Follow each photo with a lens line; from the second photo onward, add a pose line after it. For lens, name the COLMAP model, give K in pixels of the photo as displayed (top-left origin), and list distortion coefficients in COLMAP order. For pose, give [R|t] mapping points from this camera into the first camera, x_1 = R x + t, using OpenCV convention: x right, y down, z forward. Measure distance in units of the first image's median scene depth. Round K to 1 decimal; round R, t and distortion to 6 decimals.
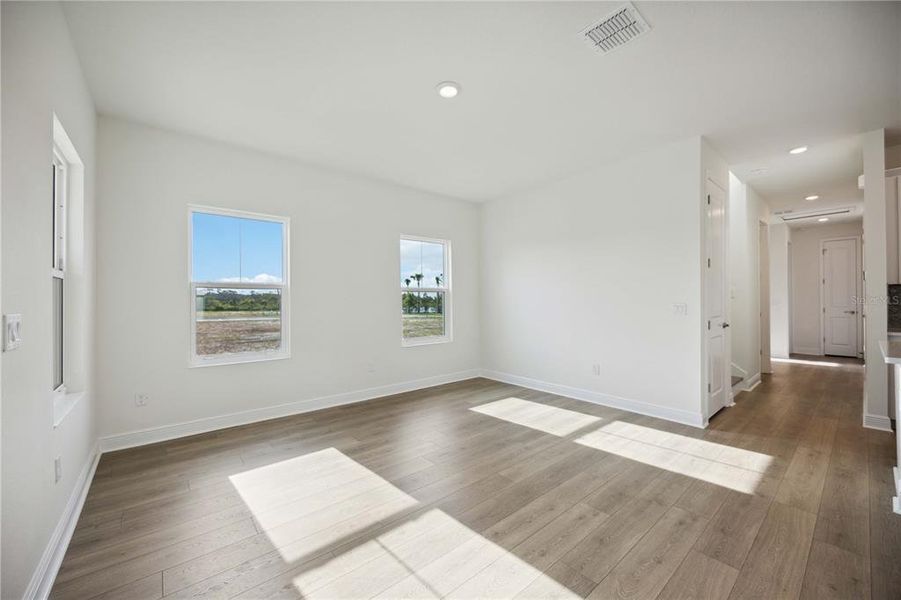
lens RADIAL K [[348.4, 0, 450.5], [0, 348.4, 300.0], [0, 0, 1]] dist [-0.000008, -0.000081]
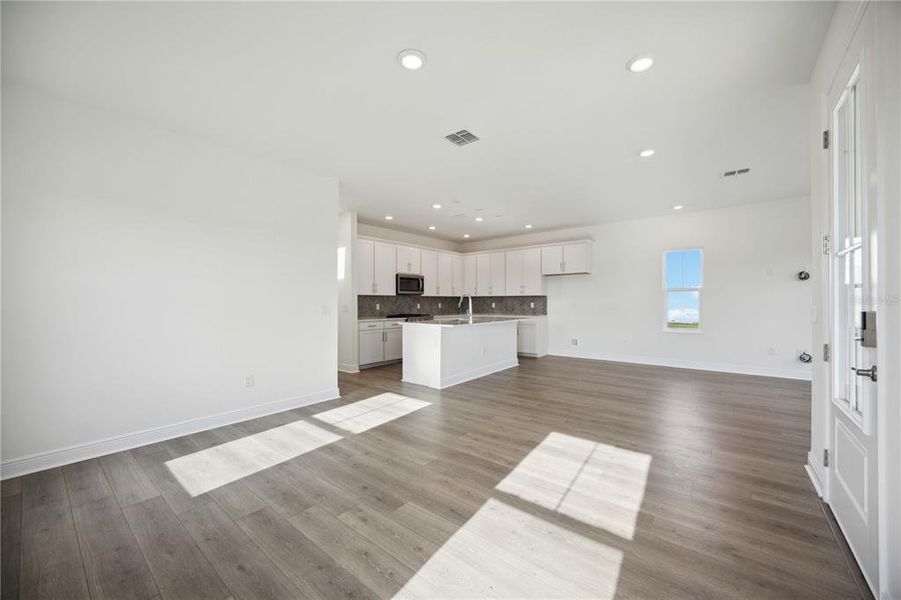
lens RADIAL K [[348.4, 0, 450.5], [0, 348.4, 300.0], [0, 0, 1]] dist [-0.000008, -0.000081]
pose [[-0.192188, 0.009896, 0.981308, -0.749295], [-0.000153, 0.999949, -0.010114, 0.004681], [-0.981358, -0.002094, -0.192177, 0.914367]]
